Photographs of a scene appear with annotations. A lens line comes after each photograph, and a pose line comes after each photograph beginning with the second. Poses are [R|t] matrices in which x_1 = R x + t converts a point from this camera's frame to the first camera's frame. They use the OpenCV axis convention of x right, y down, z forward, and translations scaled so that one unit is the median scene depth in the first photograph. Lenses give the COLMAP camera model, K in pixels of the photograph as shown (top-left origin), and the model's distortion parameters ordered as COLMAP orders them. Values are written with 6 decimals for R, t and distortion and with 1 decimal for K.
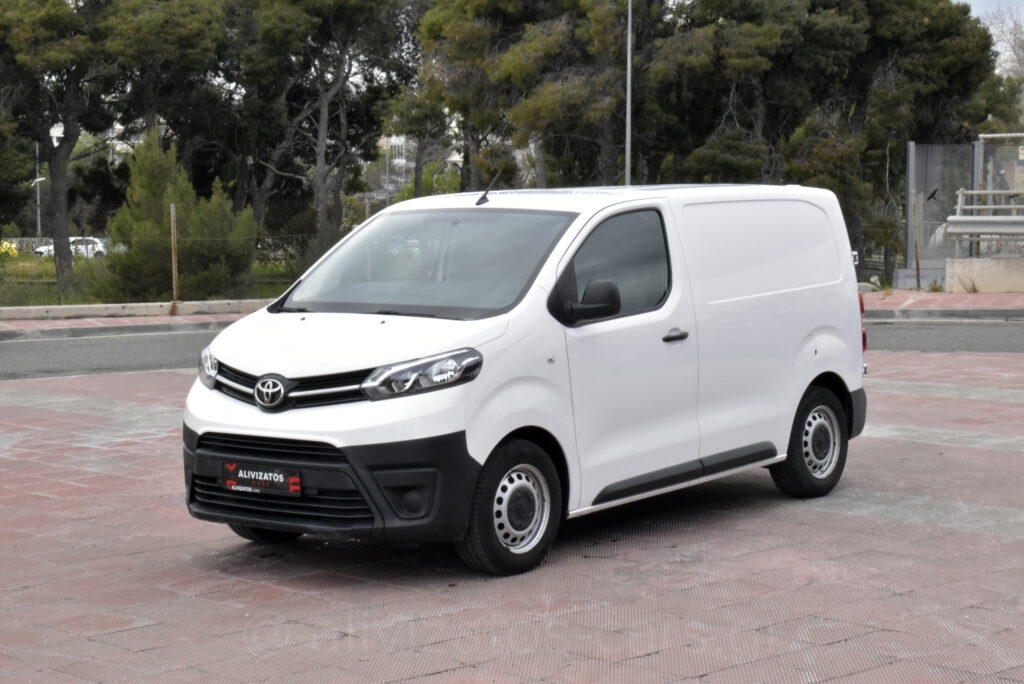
lens RADIAL K [[2252.7, 0, 512.0], [0, 2252.7, 342.0], [0, 0, 1]] dist [0.018550, 0.178640]
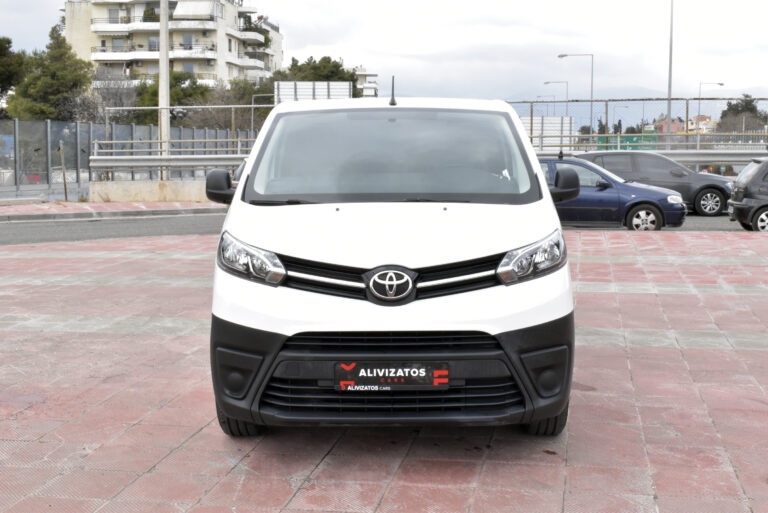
lens RADIAL K [[1080.3, 0, 384.0], [0, 1080.3, 256.5], [0, 0, 1]] dist [-0.015733, -0.032645]
pose [[0.766355, -0.055376, 0.640026, -0.403286], [0.041139, 0.998463, 0.037130, -0.006680], [-0.641099, -0.002125, 0.767455, 0.650676]]
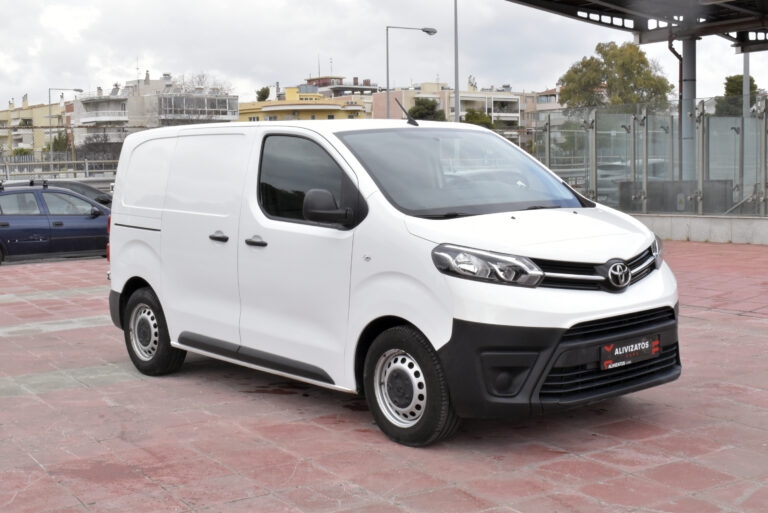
lens RADIAL K [[1109.5, 0, 384.0], [0, 1109.5, 256.5], [0, 0, 1]] dist [-0.014552, -0.022676]
pose [[0.163639, -0.078074, 0.983426, -0.673669], [0.105530, 0.992529, 0.061237, -0.033270], [-0.980860, 0.093760, 0.170656, 1.021147]]
